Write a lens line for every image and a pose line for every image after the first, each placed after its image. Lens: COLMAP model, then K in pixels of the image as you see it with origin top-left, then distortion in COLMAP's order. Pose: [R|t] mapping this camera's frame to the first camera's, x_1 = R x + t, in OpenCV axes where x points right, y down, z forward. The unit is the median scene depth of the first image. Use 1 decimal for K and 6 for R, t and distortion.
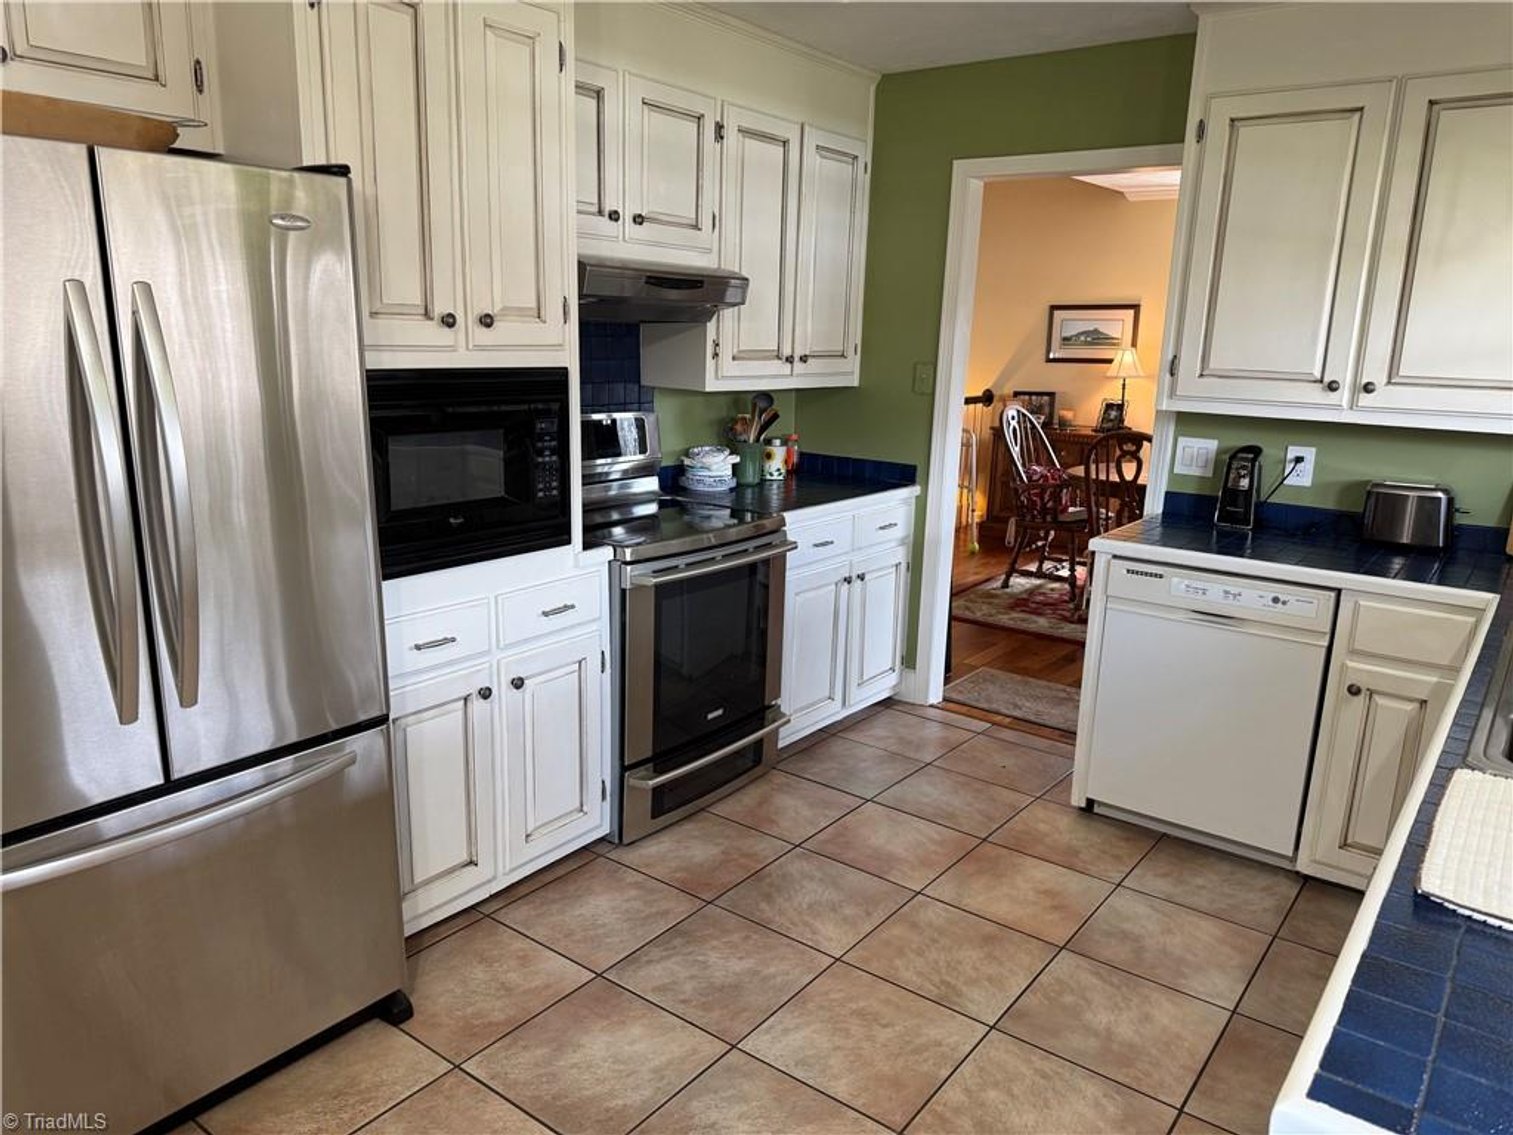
lens RADIAL K [[1061.4, 0, 752.8], [0, 1061.4, 574.0], [0, 0, 1]] dist [0.046334, -0.053635]
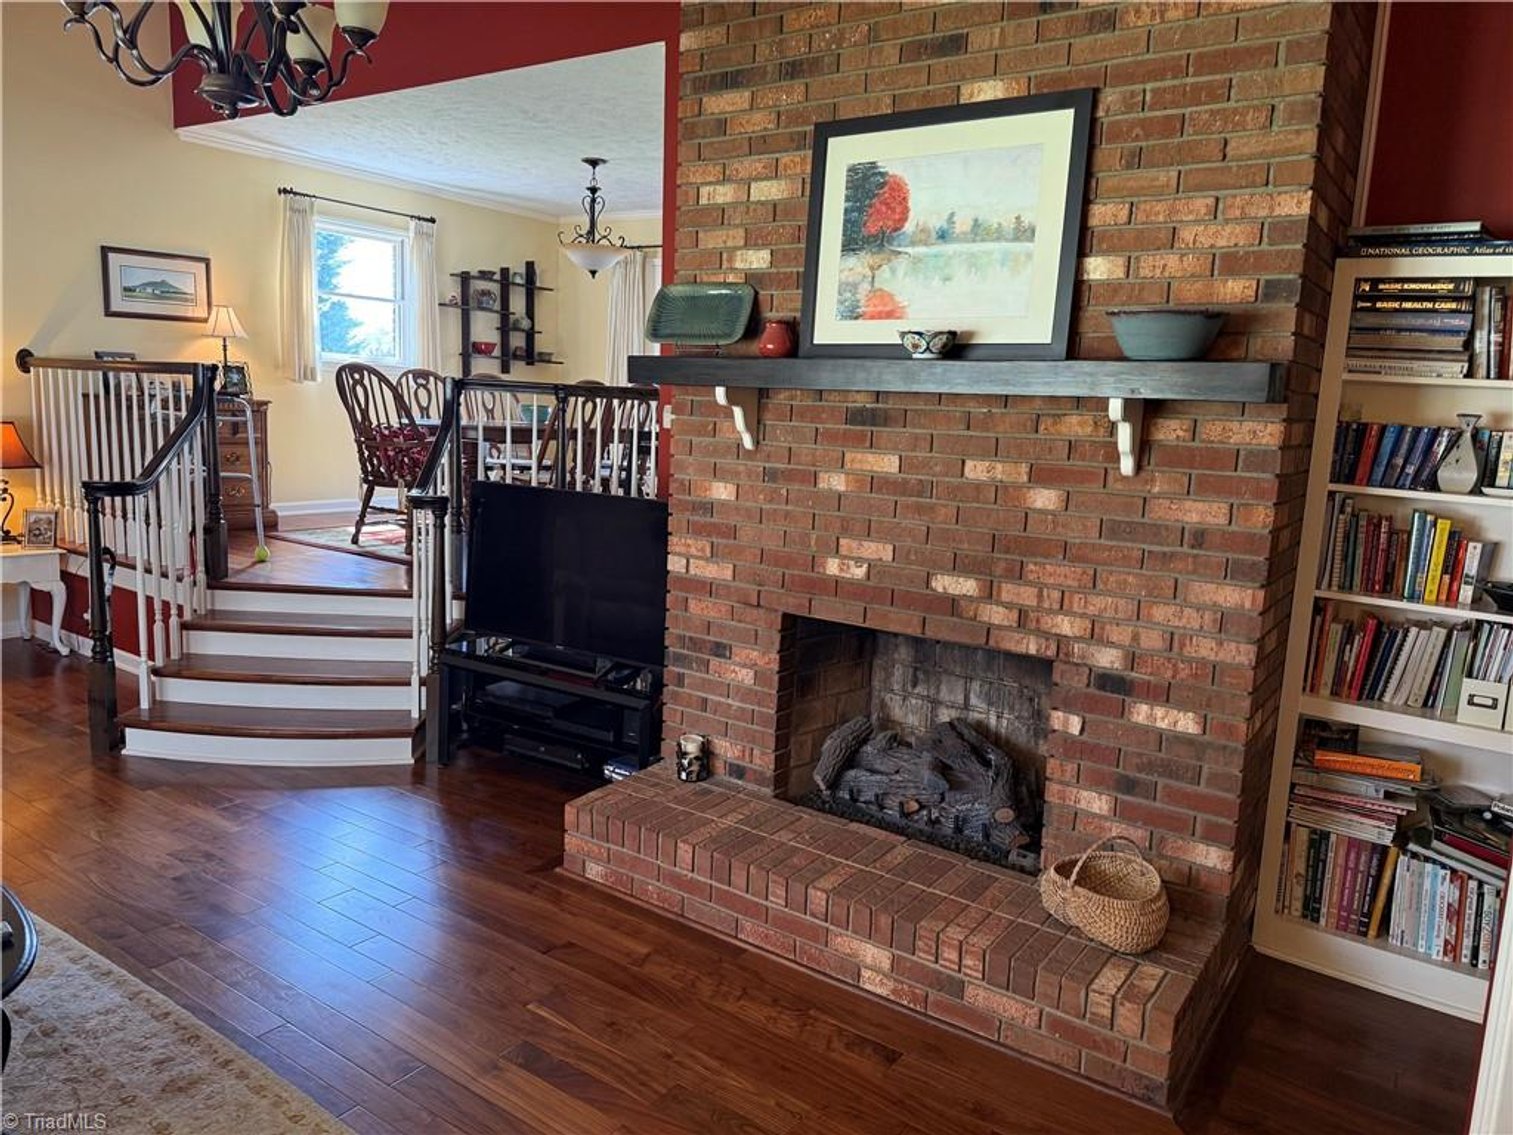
lens RADIAL K [[1061.4, 0, 757.2], [0, 1061.4, 567.9], [0, 0, 1]] dist [0.046334, -0.053635]
pose [[-0.054597, -0.184824, 0.981254, -0.608000], [0.180461, 0.964710, 0.191749, -0.085002], [-0.982066, 0.187547, -0.019317, 0.591498]]
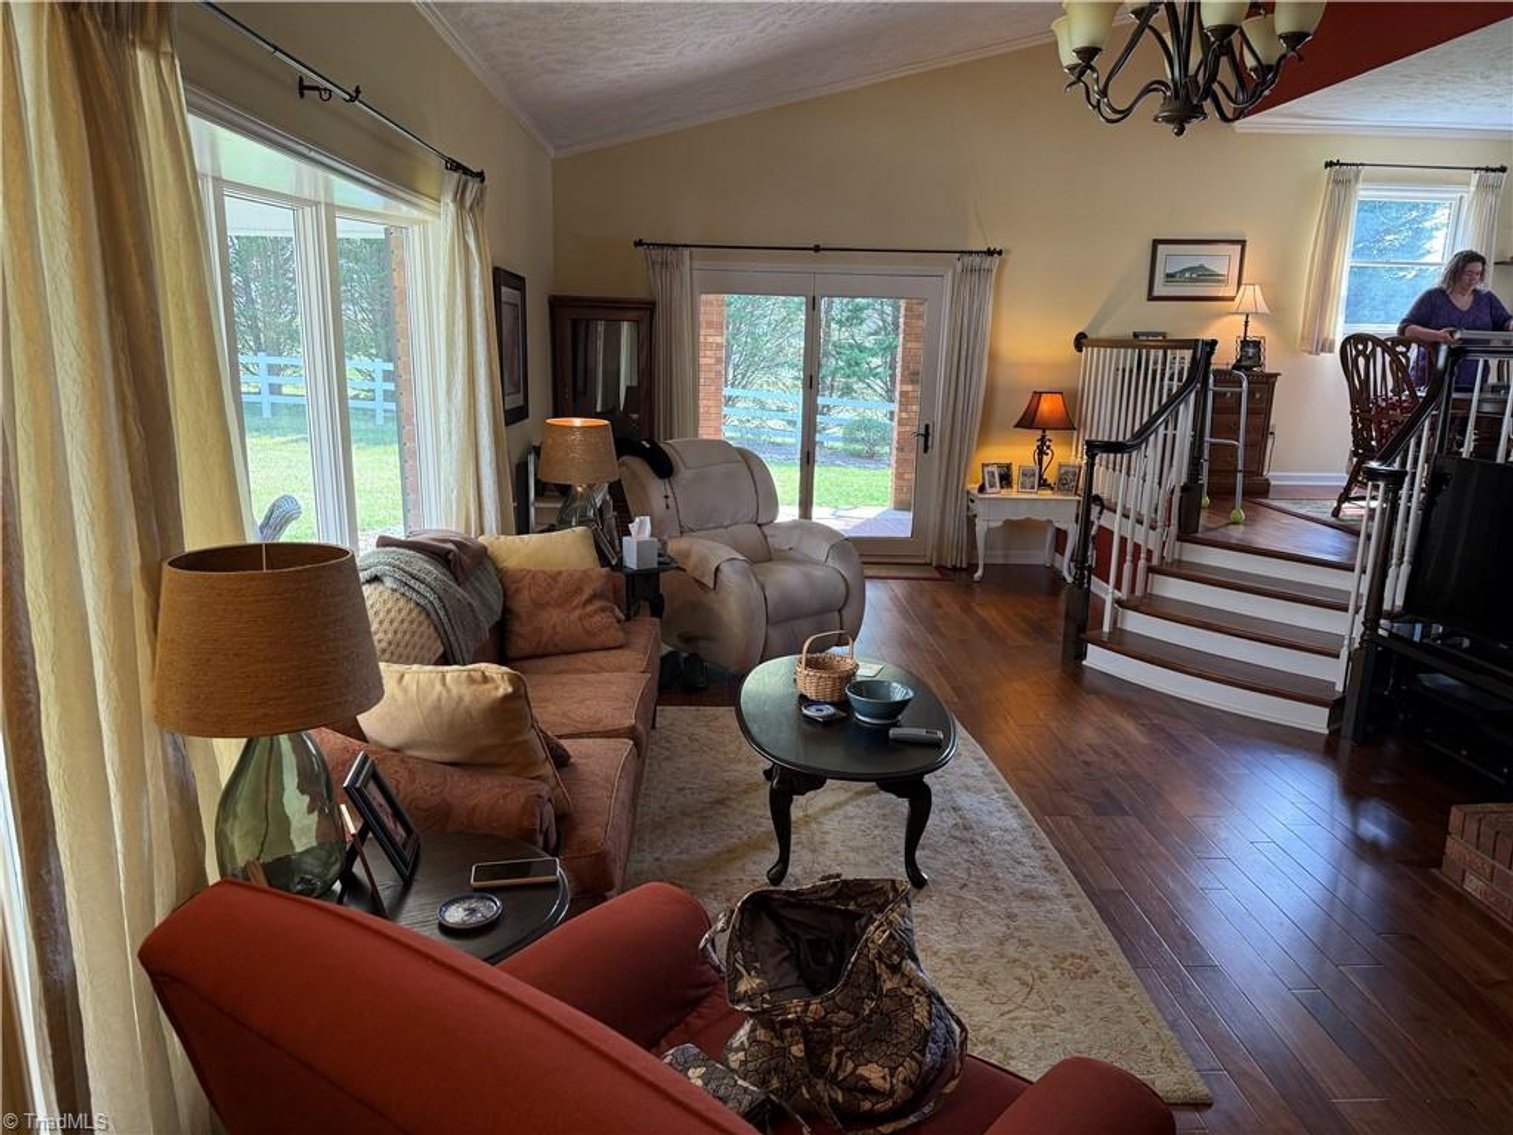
lens RADIAL K [[1061.4, 0, 754.2], [0, 1061.4, 565.4], [0, 0, 1]] dist [0.046334, -0.053635]
pose [[0.760995, -0.145413, 0.632251, -0.640164], [0.144243, 0.988088, 0.053638, -0.072358], [-0.632519, 0.050380, 0.772904, 0.526797]]
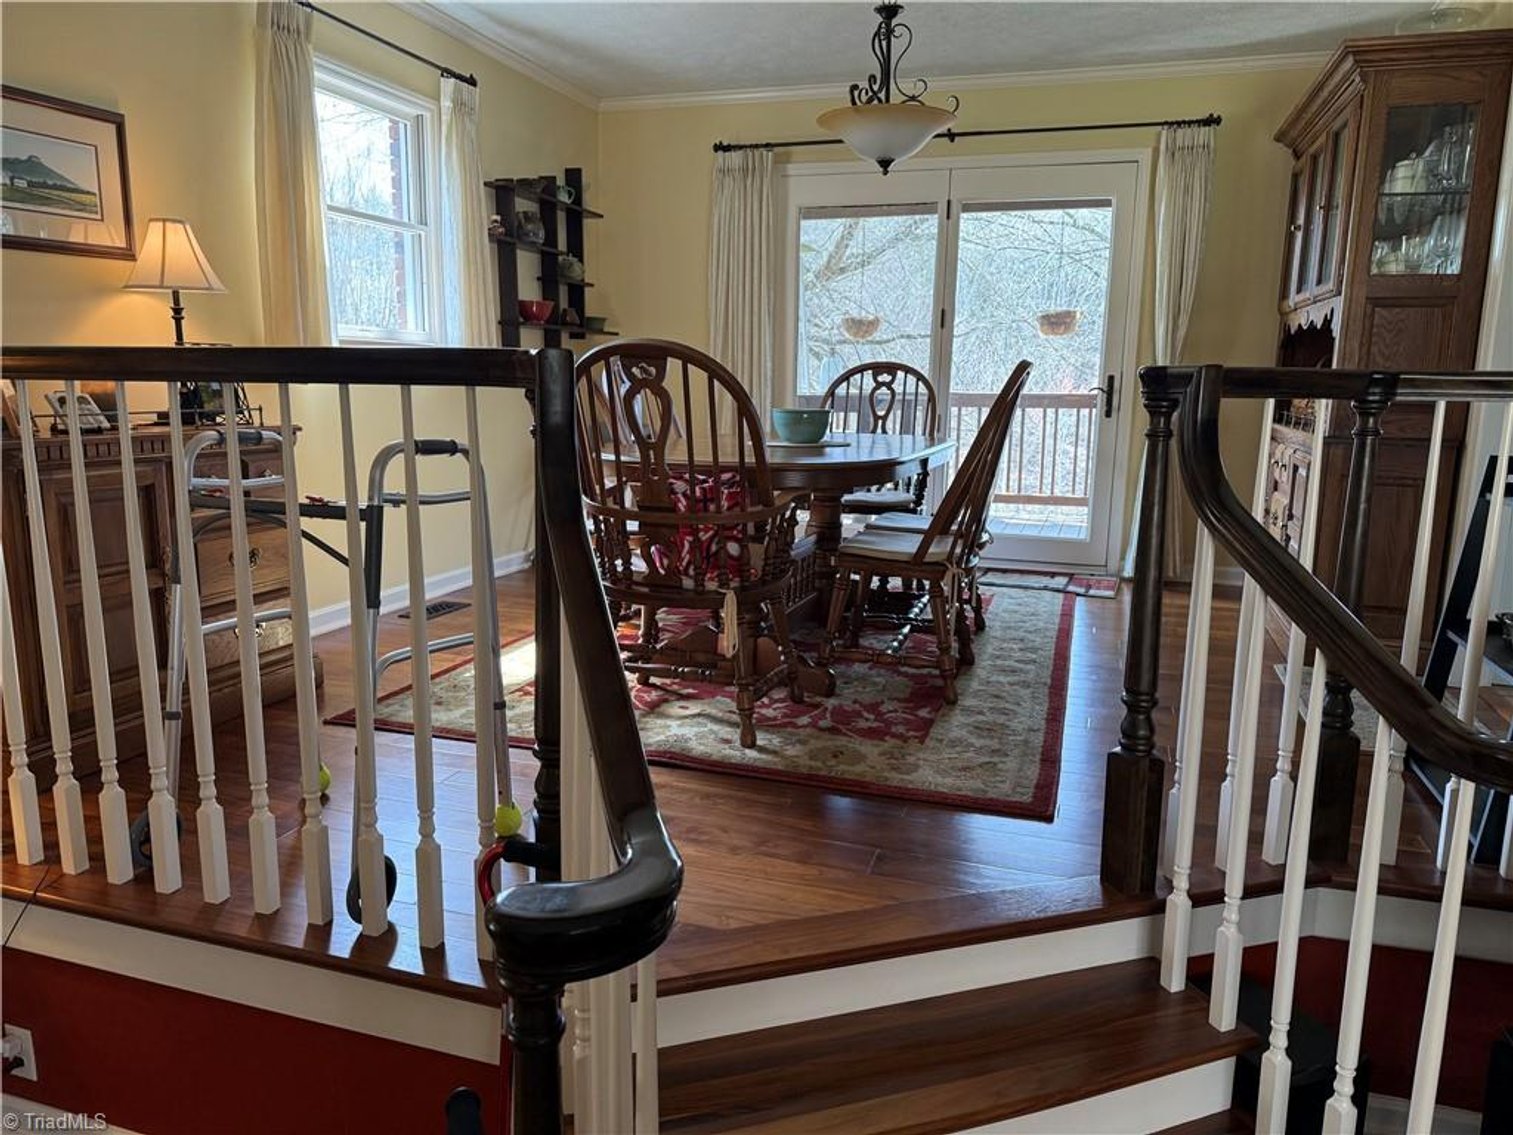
lens RADIAL K [[1061.4, 0, 760.3], [0, 1061.4, 571.9], [0, 0, 1]] dist [0.046334, -0.053635]
pose [[-0.340181, -0.199863, 0.918875, -0.137152], [0.191081, 0.942075, 0.275650, -0.149337], [-0.920741, 0.269351, -0.282286, 0.918153]]
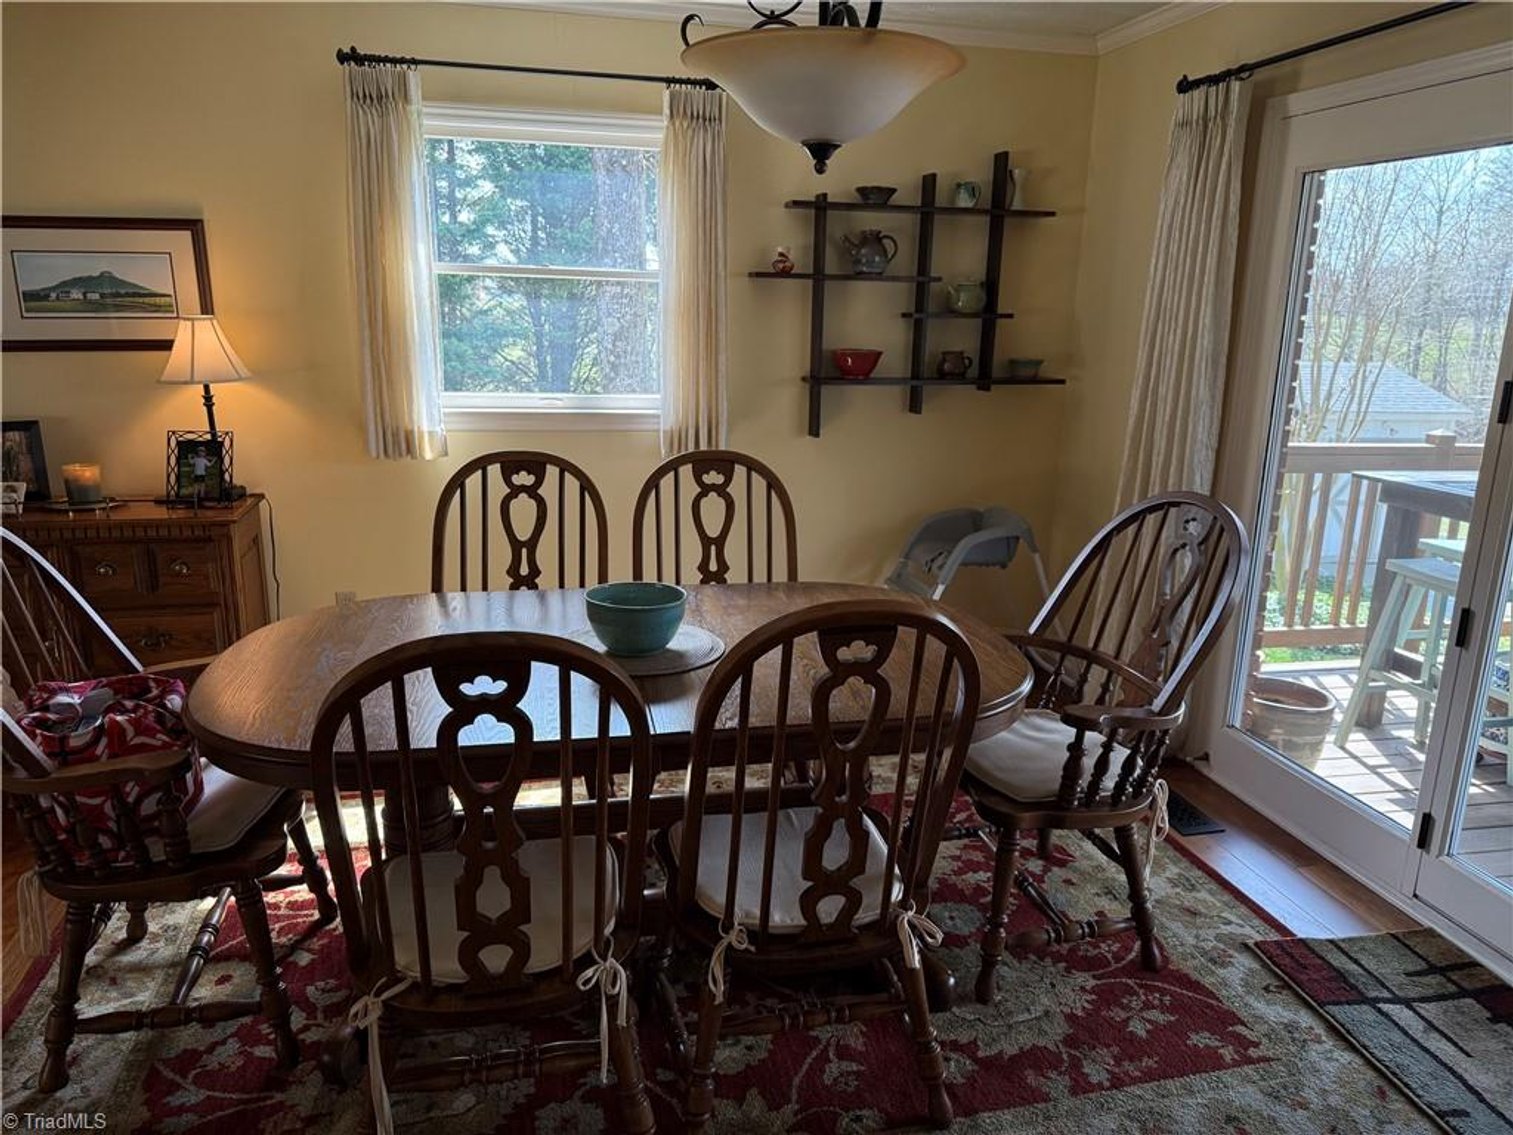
lens RADIAL K [[1061.4, 0, 756.9], [0, 1061.4, 569.3], [0, 0, 1]] dist [0.046334, -0.053635]
pose [[0.623476, -0.200170, 0.755784, 0.130382], [0.172788, 0.978045, 0.116496, -0.115697], [-0.762510, 0.057958, 0.644375, 0.519616]]
